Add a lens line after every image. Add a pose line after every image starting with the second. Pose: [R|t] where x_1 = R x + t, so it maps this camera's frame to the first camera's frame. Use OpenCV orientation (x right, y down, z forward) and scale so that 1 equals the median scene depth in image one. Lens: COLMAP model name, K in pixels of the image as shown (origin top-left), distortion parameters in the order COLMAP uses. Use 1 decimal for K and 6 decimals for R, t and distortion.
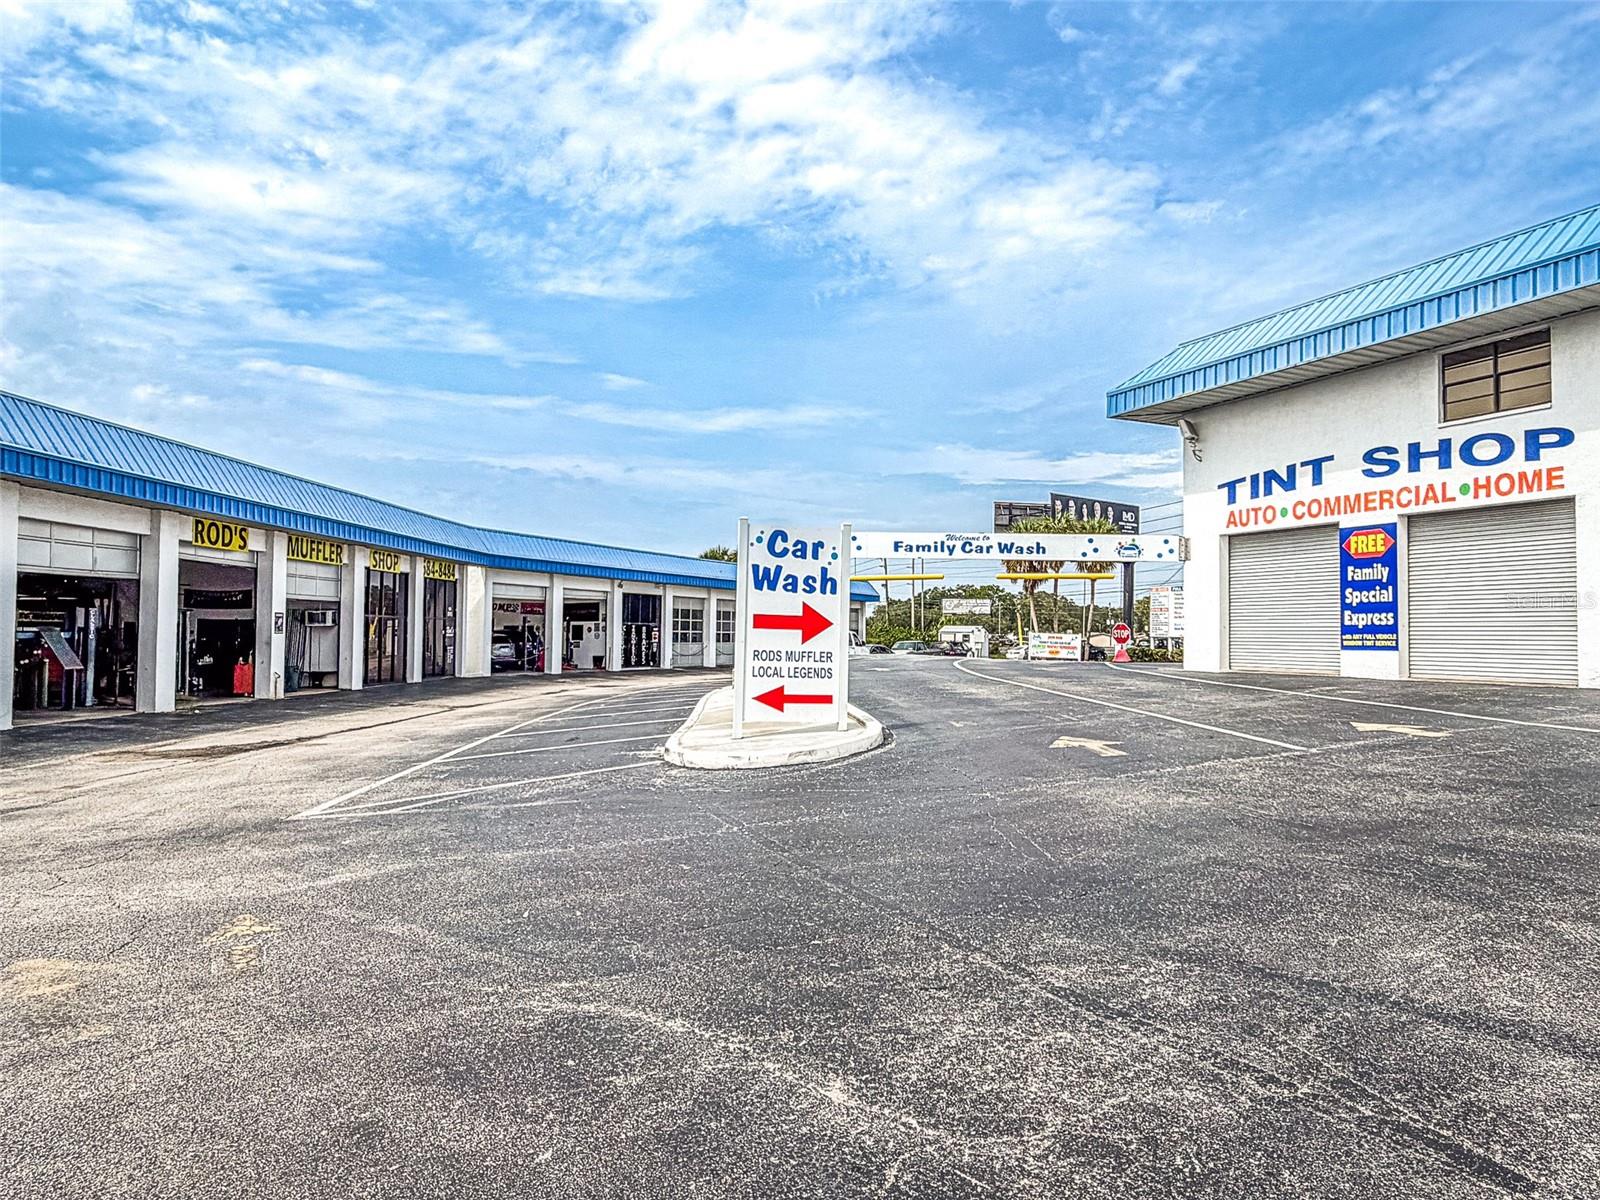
lens RADIAL K [[1034.3, 0, 807.4], [0, 1034.3, 608.4], [0, 0, 1]] dist [0.006589, -0.001243]
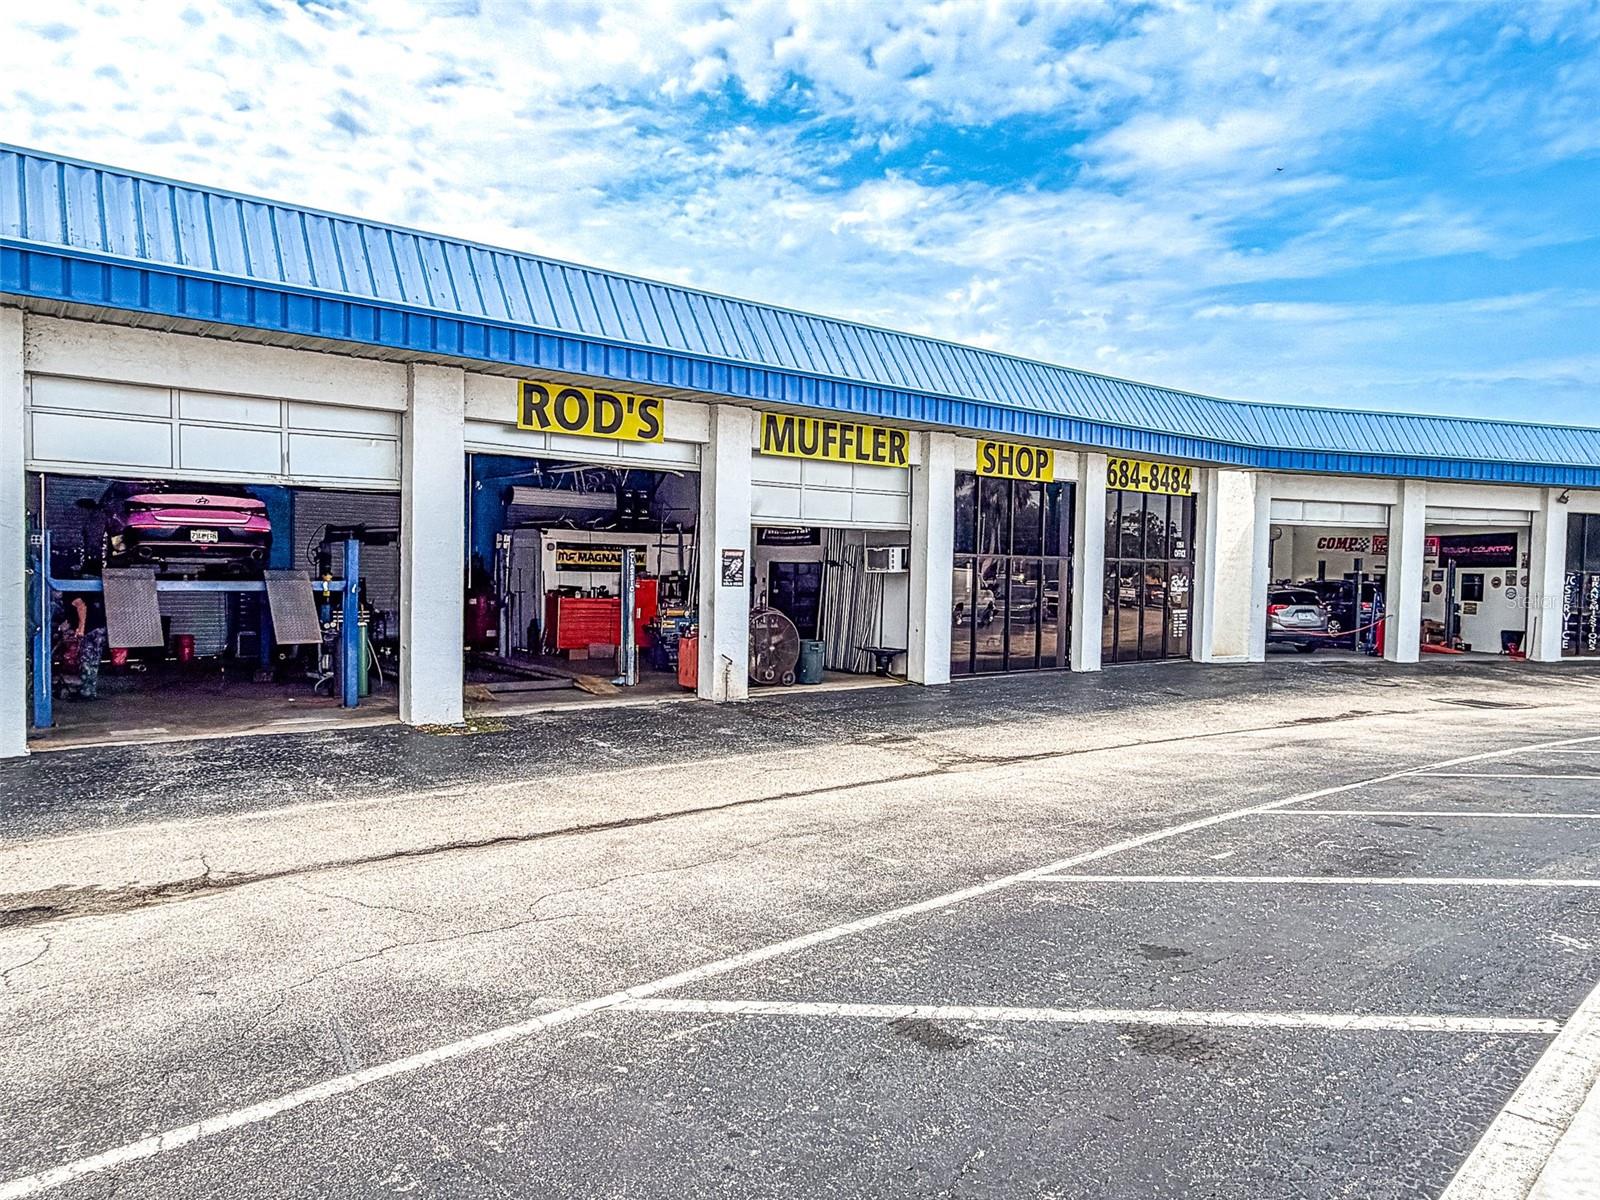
lens RADIAL K [[1072.0, 0, 798.0], [0, 1072.0, 597.5], [0, 0, 1]] dist [0.005893, -0.006834]
pose [[0.654854, 0.024295, -0.755365, -0.023199], [0.006427, 0.999268, 0.037711, 0.004838], [0.755728, -0.029550, 0.654218, 0.357395]]
